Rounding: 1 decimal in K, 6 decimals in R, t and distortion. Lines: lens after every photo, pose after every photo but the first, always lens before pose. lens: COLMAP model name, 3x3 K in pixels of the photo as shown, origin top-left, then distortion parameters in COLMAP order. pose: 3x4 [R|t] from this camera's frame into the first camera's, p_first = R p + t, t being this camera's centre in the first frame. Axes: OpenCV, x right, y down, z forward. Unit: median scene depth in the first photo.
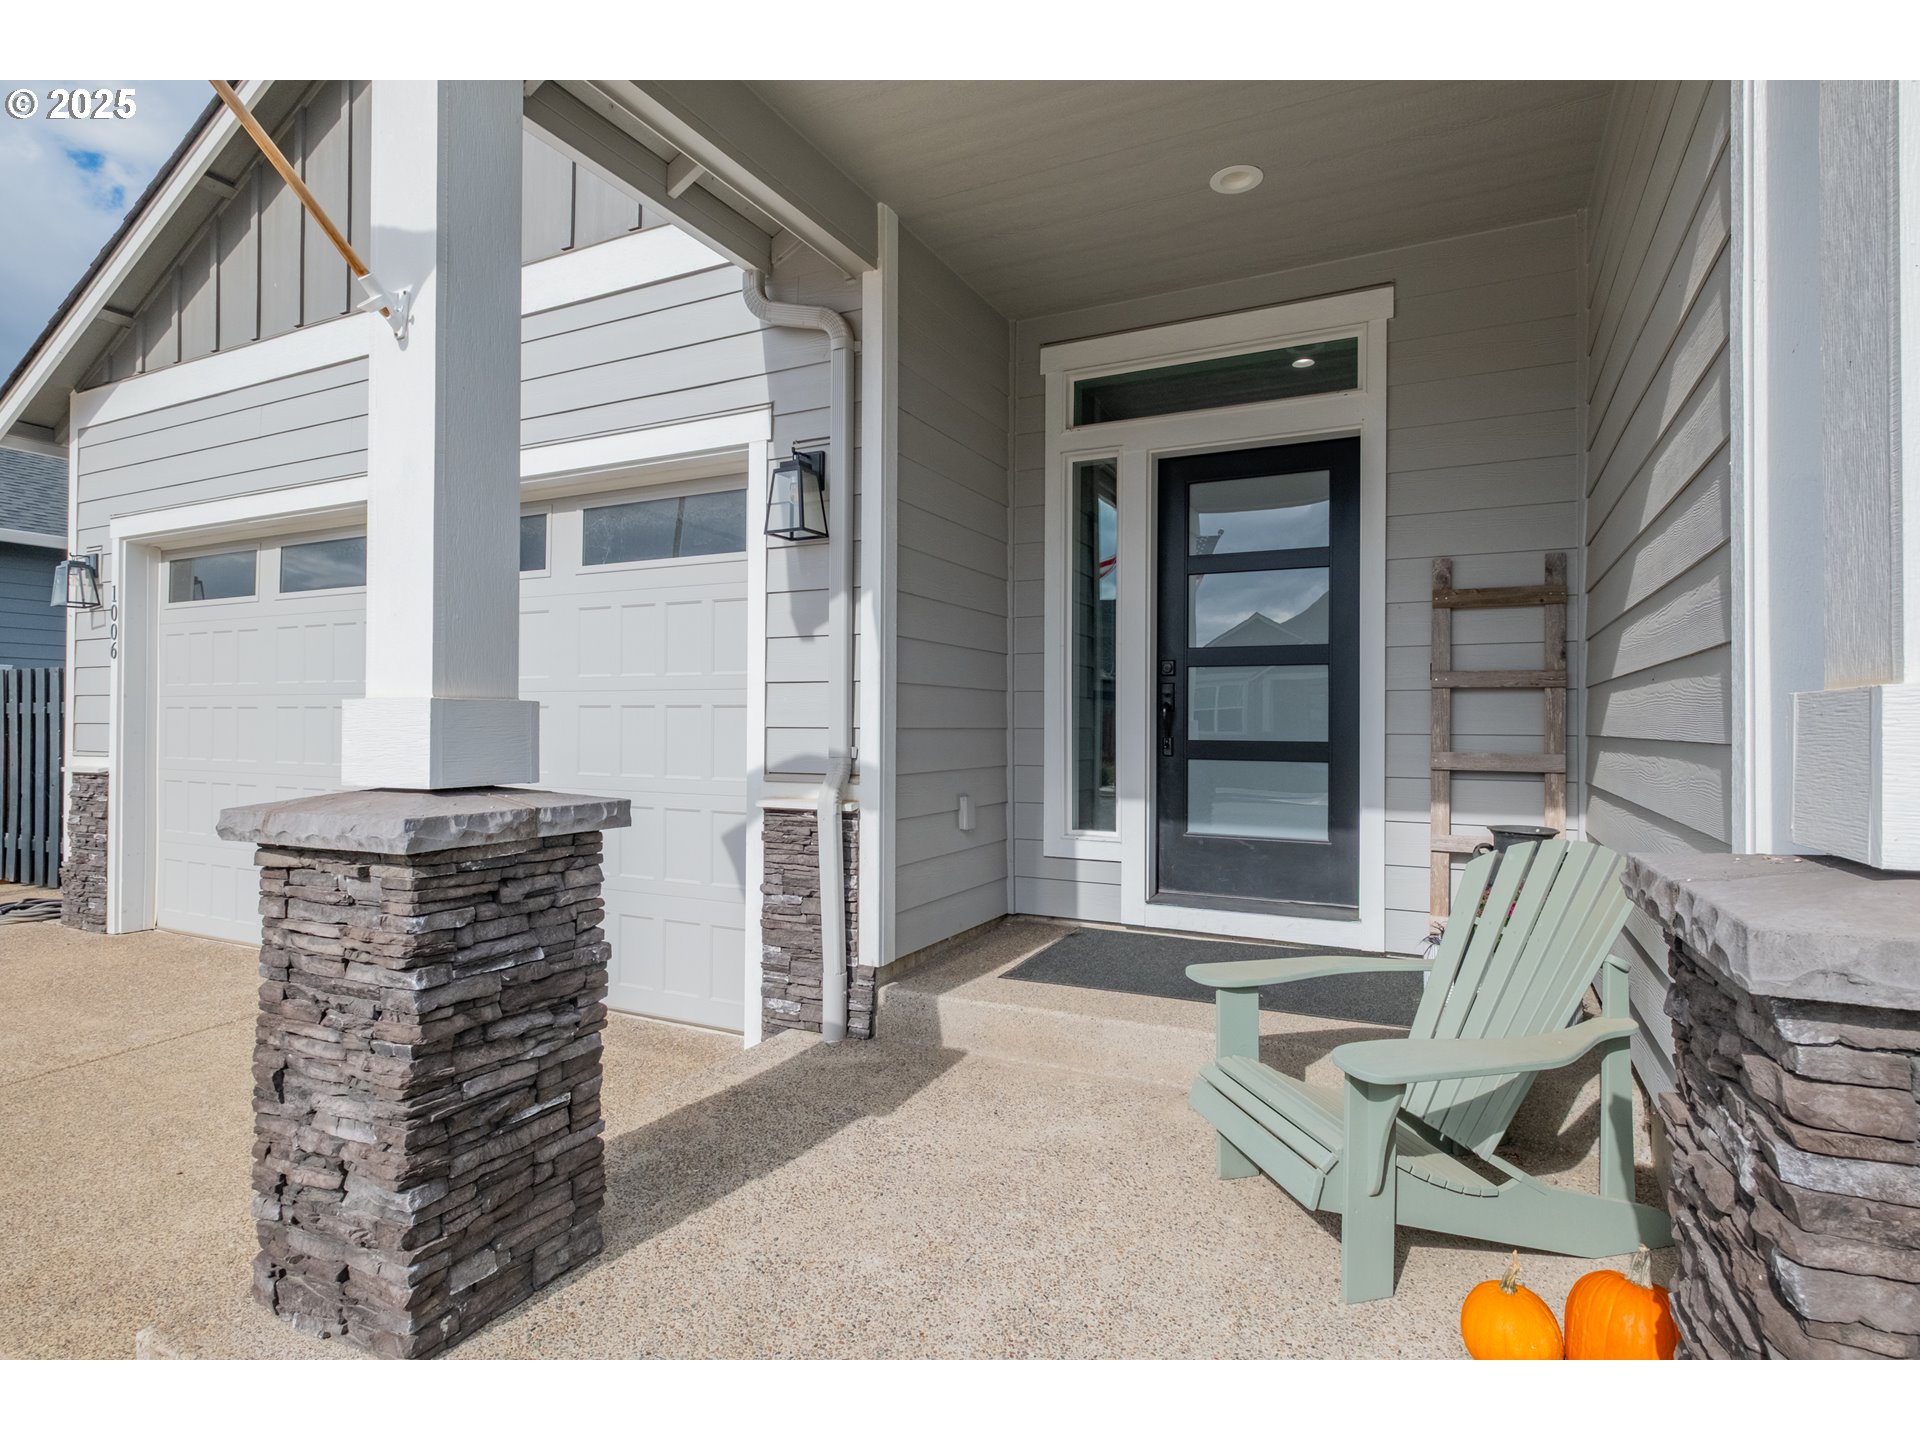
lens RADIAL K [[1032.0, 0, 951.7], [0, 1032.0, 715.6], [0, 0, 1]] dist [-0.002318, -0.001434]
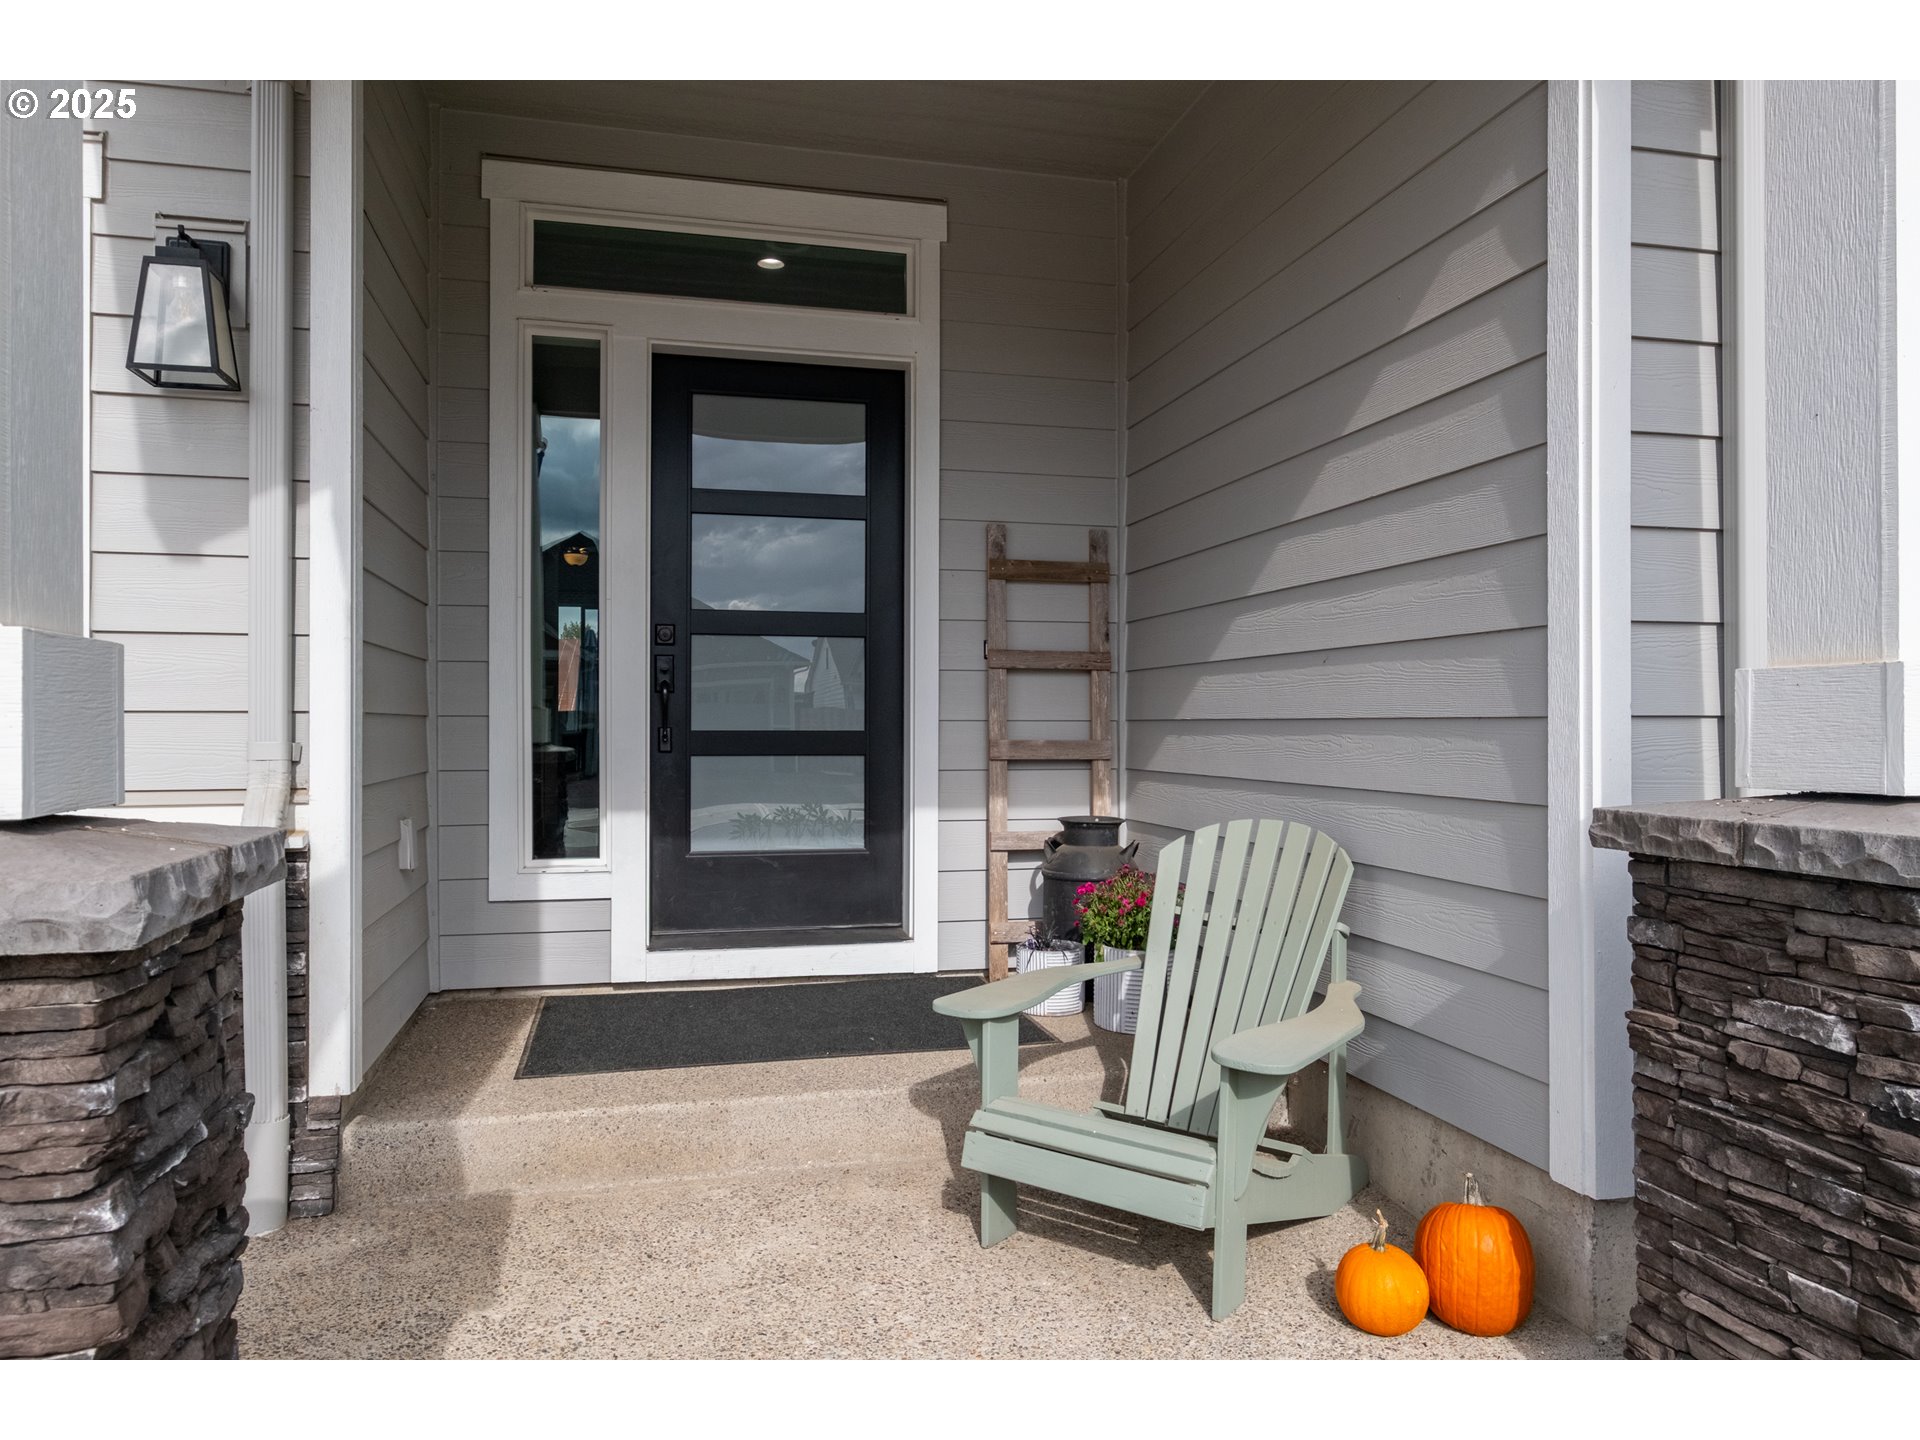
lens RADIAL K [[1348.4, 0, 1015.1], [0, 1348.4, 717.3], [0, 0, 1]] dist [-0.004679, -0.001233]
pose [[0.739044, -0.000931, 0.673657, -0.308203], [-0.002420, 0.999989, 0.004037, 0.011079], [-0.673653, -0.004614, 0.739033, 0.123591]]
